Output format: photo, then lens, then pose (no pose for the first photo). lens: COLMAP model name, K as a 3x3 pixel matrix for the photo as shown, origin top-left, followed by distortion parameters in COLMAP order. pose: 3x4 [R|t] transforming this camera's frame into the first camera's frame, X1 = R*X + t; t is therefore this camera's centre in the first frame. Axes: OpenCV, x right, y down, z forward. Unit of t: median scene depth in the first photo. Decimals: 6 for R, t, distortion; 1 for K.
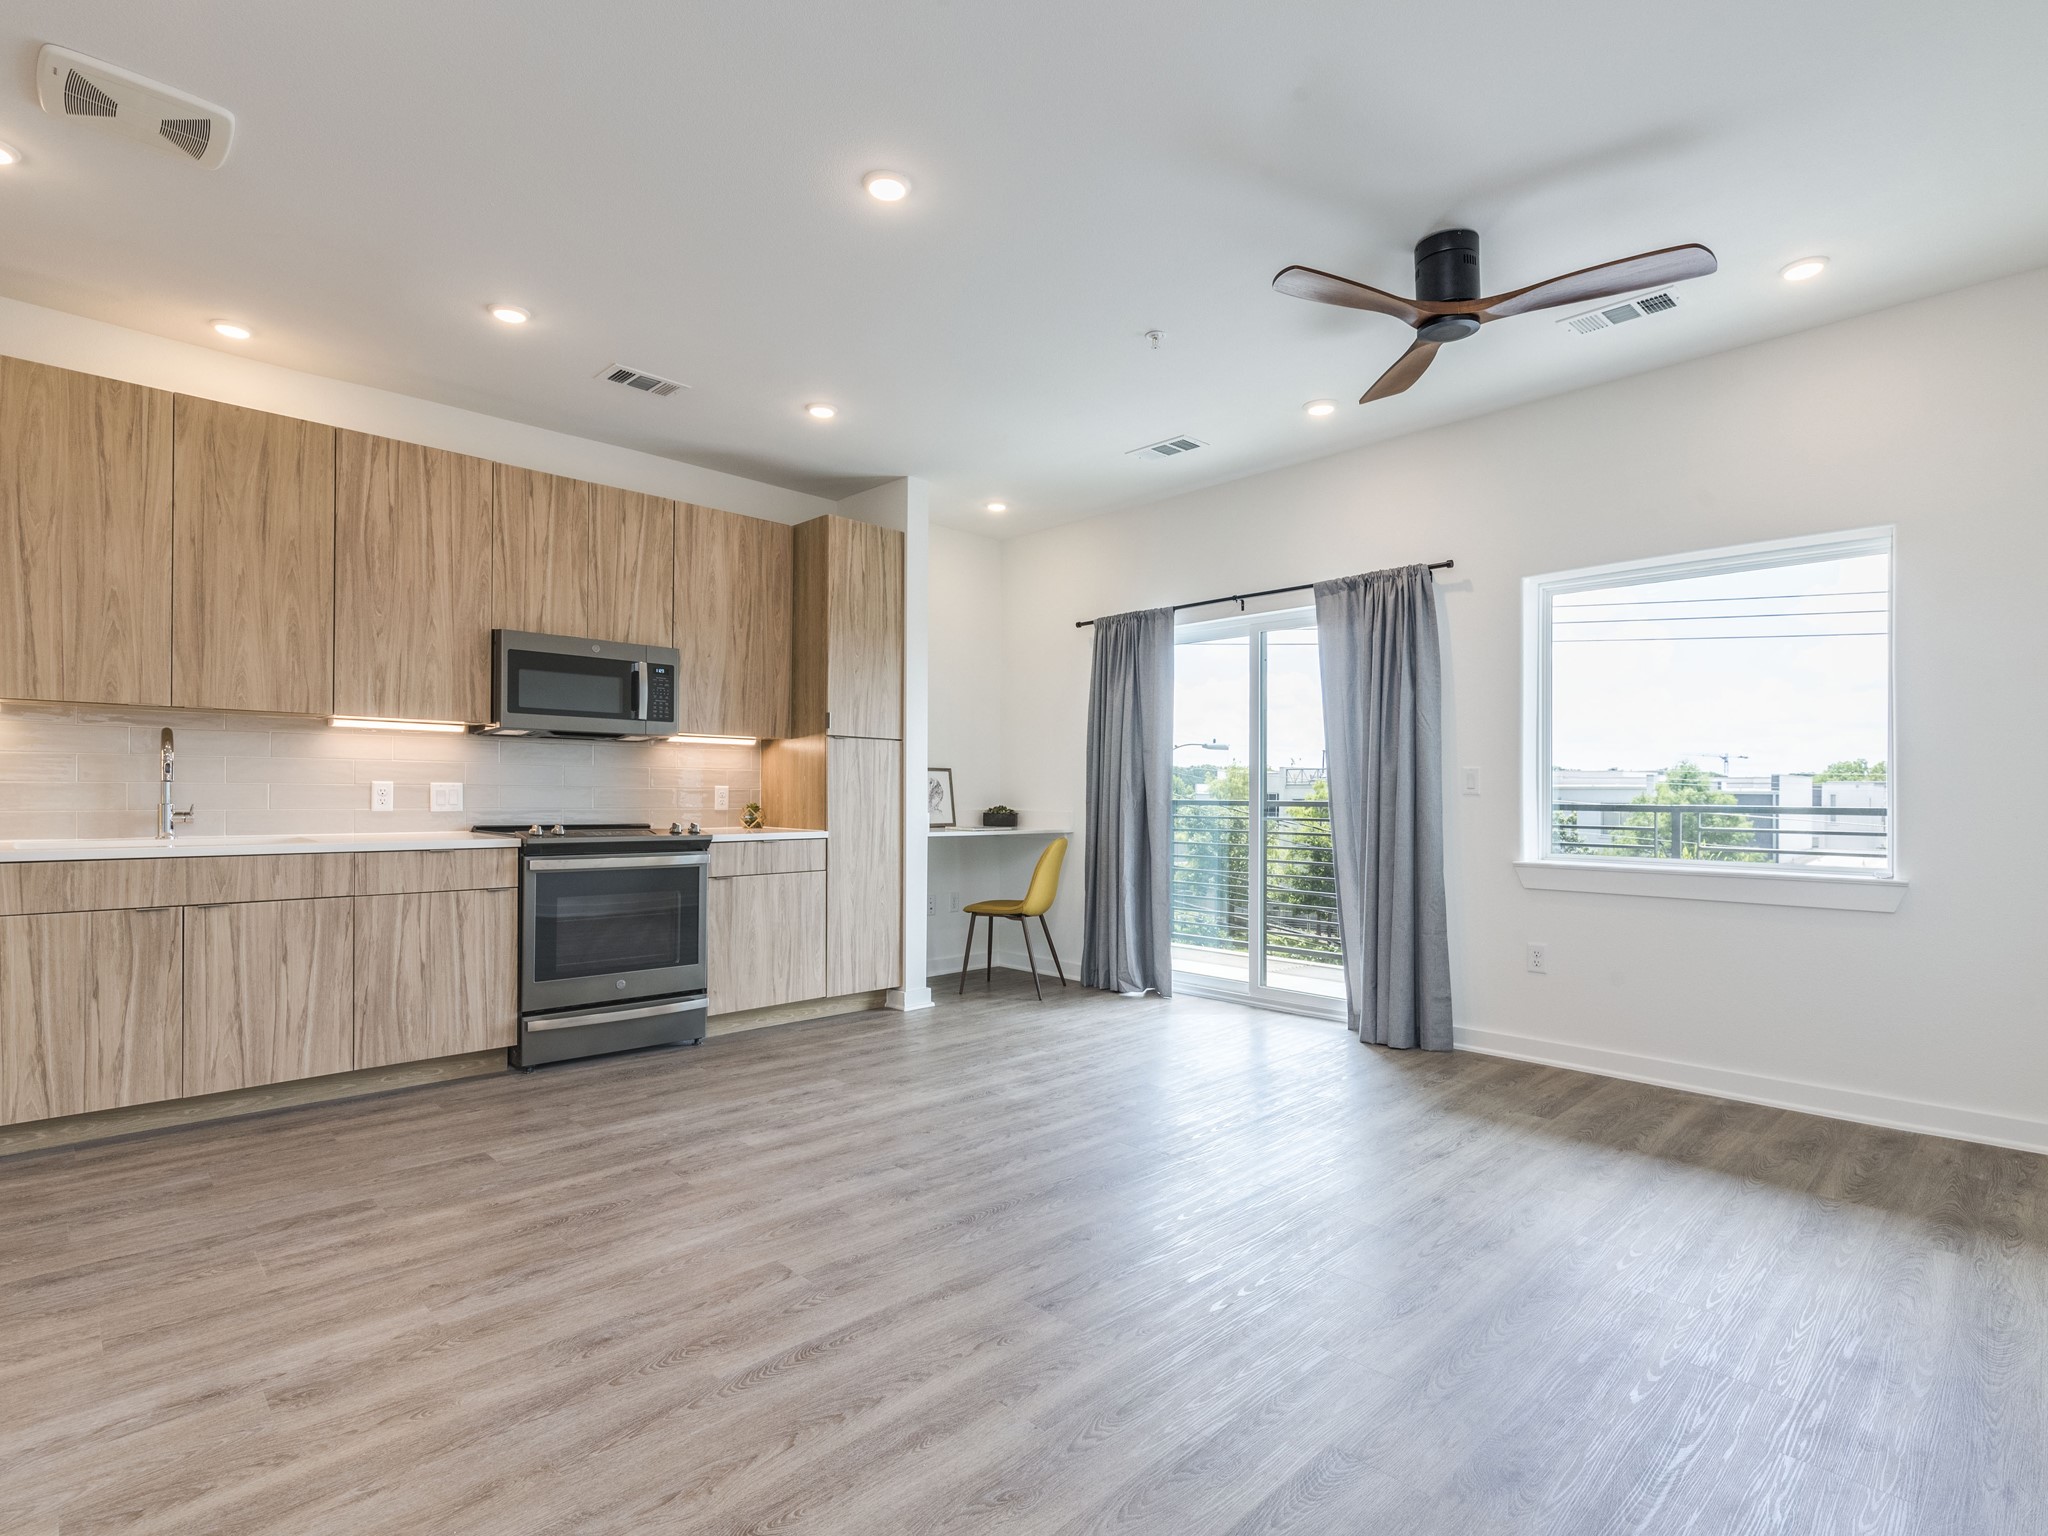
lens RADIAL K [[1023.3, 0, 1022.8], [0, 1023.3, 774.8], [0, 0, 1]] dist [-0.002985, -0.000137]
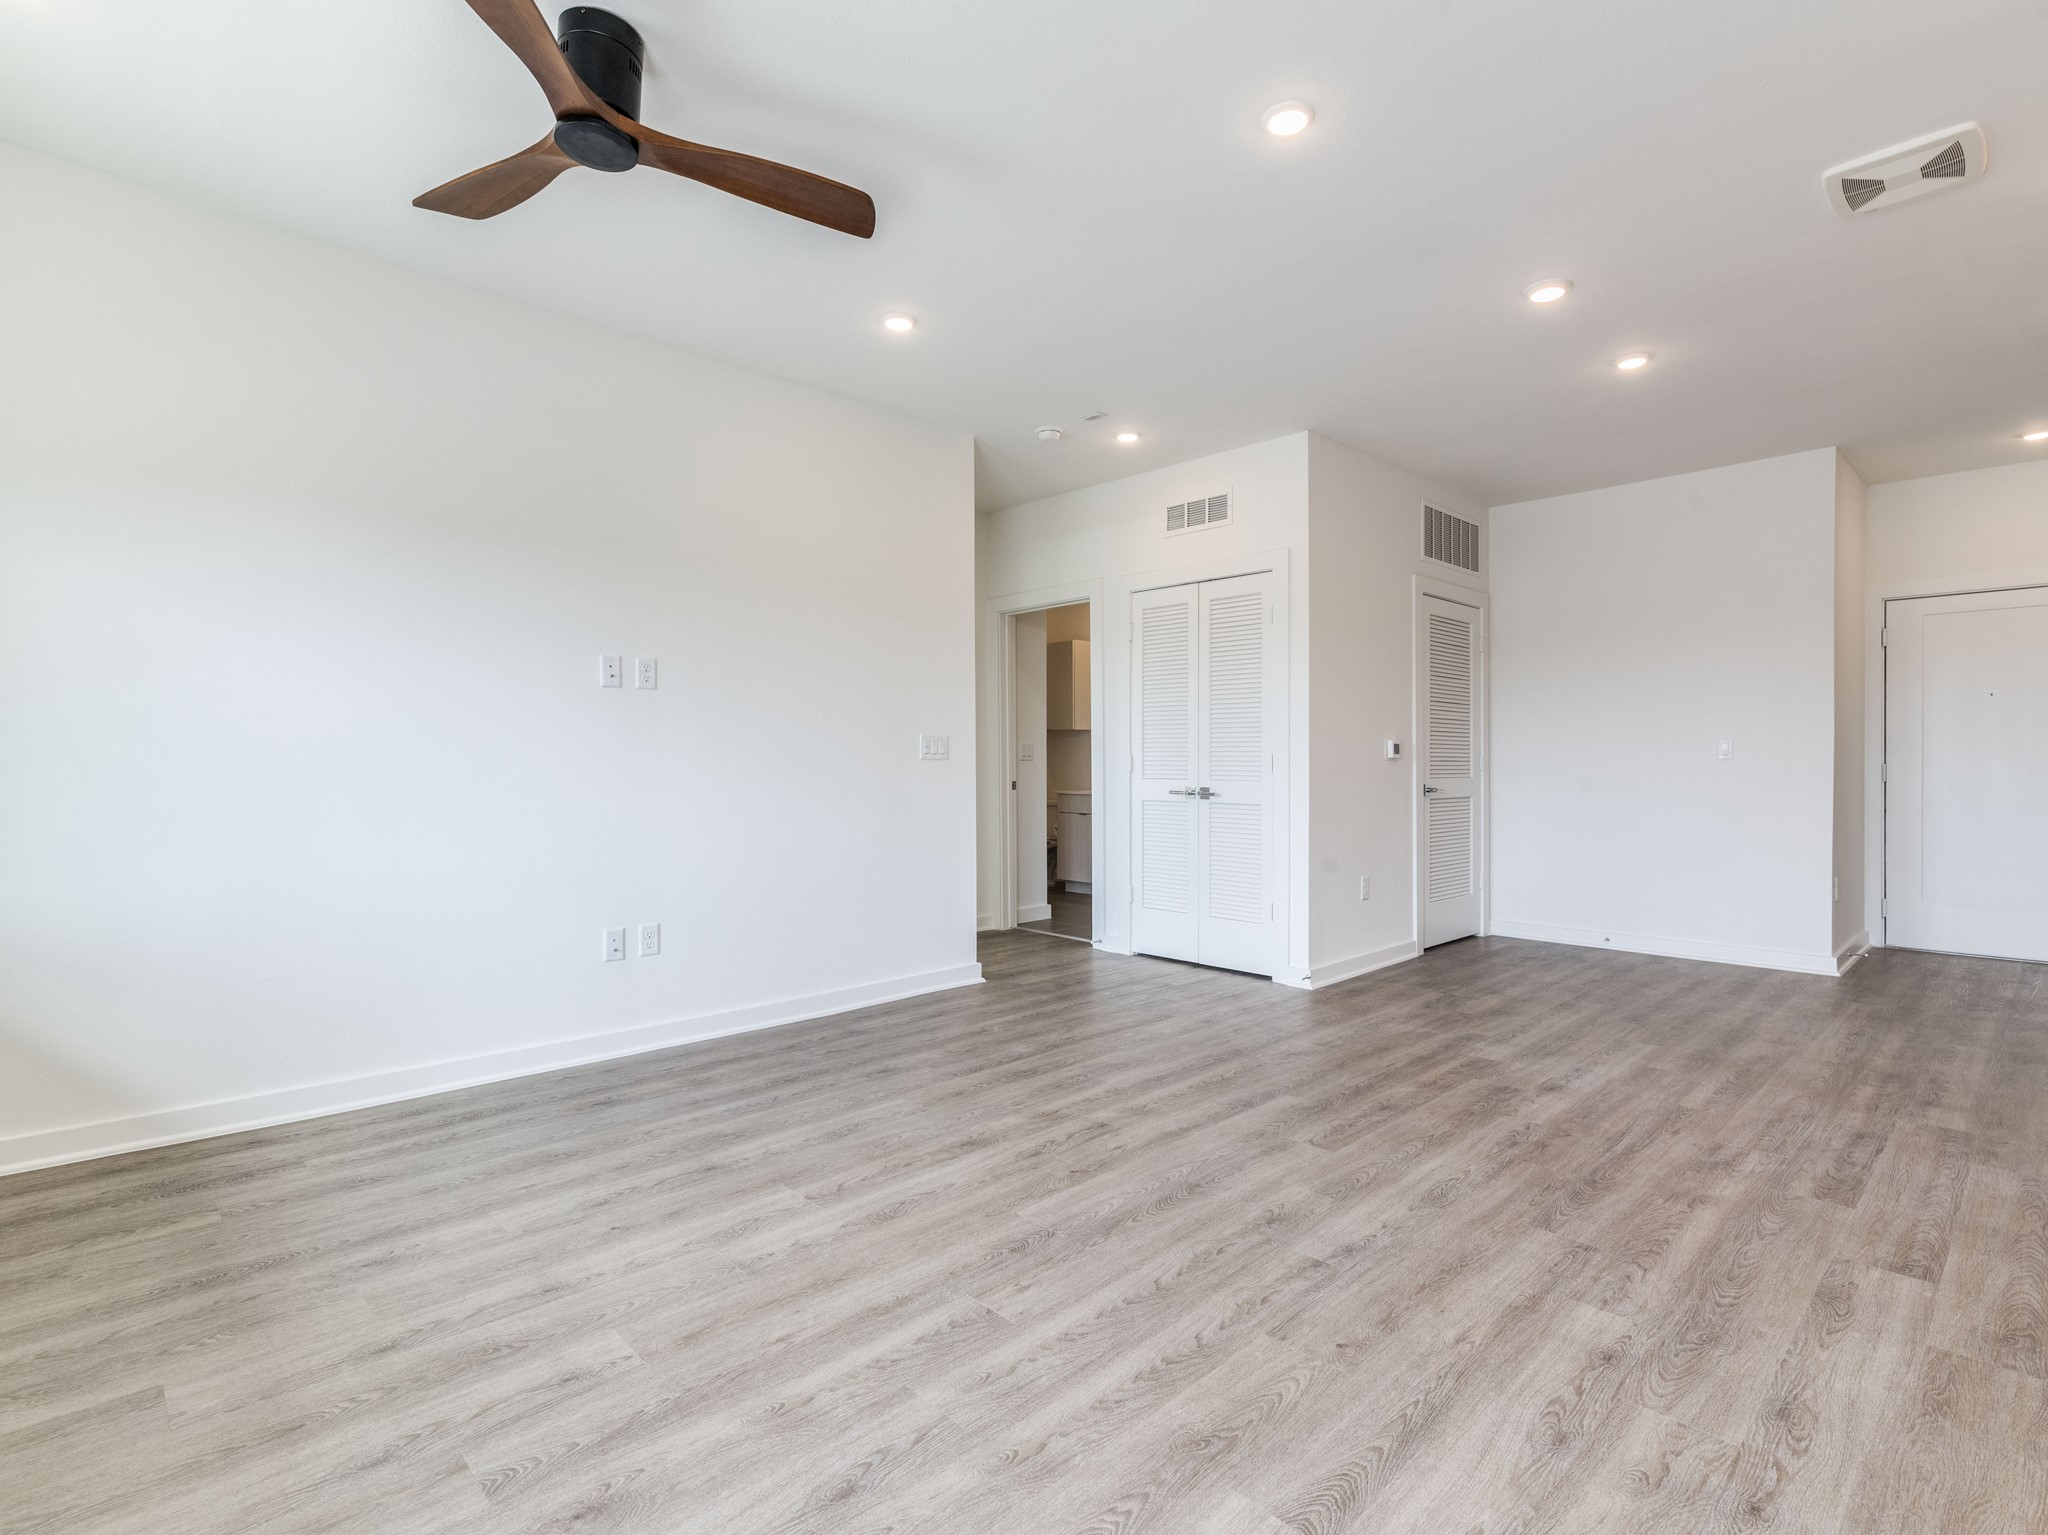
lens RADIAL K [[1023.3, 0, 1022.9], [0, 1023.3, 764.8], [0, 0, 1]] dist [-0.002985, -0.000137]
pose [[-0.999943, -0.008416, 0.006638, 0.056502], [-0.008503, 0.999876, -0.013224, 0.018985], [-0.006526, -0.013280, -0.999891, 1.043063]]
